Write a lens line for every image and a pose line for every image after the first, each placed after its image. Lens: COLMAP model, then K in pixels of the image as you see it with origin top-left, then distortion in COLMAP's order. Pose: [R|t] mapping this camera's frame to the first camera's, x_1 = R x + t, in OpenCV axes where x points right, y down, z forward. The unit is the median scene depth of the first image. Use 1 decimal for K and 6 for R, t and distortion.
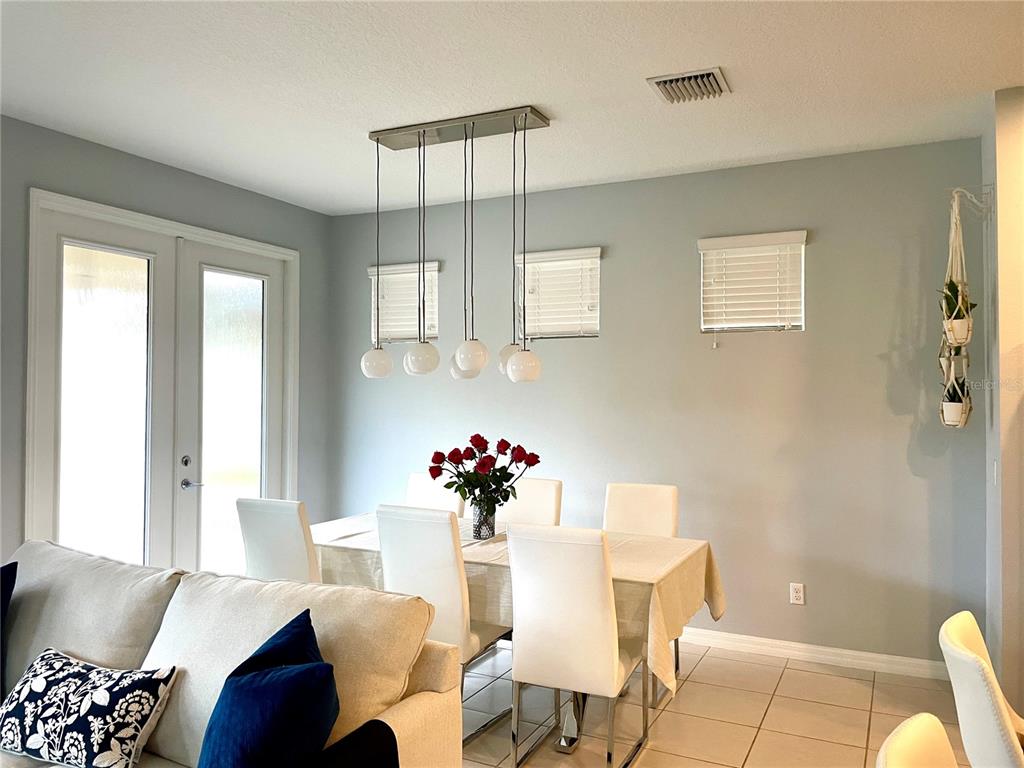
lens RADIAL K [[781.7, 0, 504.6], [0, 781.7, 380.7], [0, 0, 1]] dist [0.050643, -0.074077]
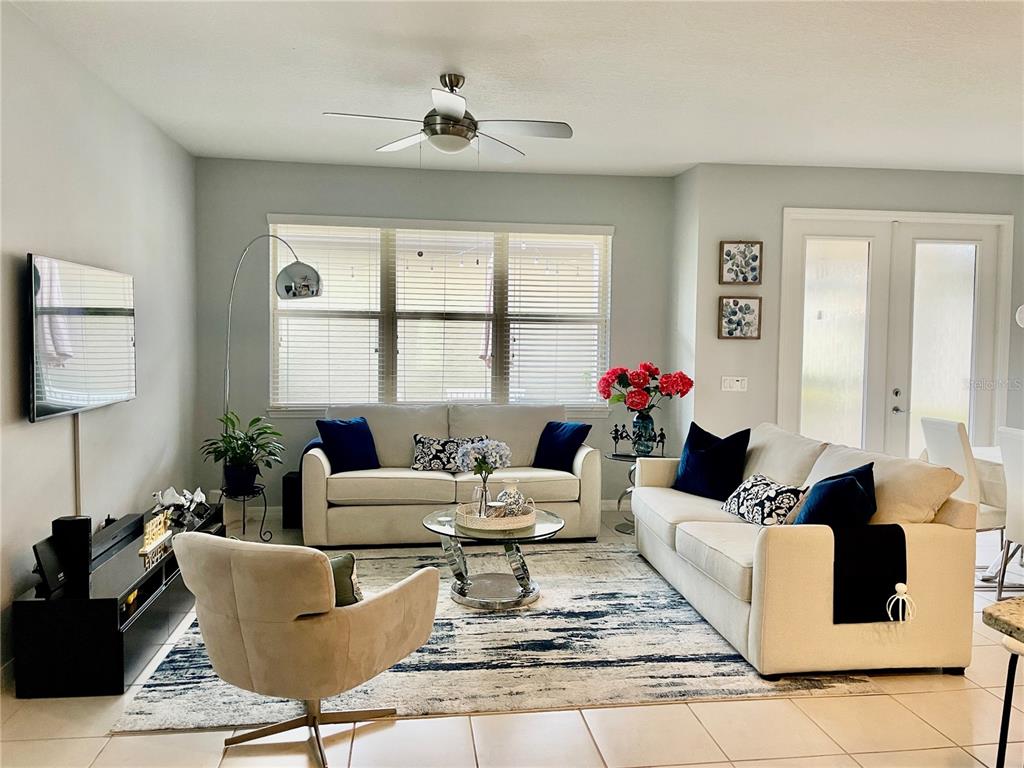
lens RADIAL K [[781.7, 0, 507.3], [0, 781.7, 382.9], [0, 0, 1]] dist [0.050643, -0.074077]
pose [[0.560345, 0.045397, -0.827014, 0.683869], [0.003981, 0.998338, 0.057499, 0.016590], [0.828250, -0.035511, 0.559233, -0.587532]]
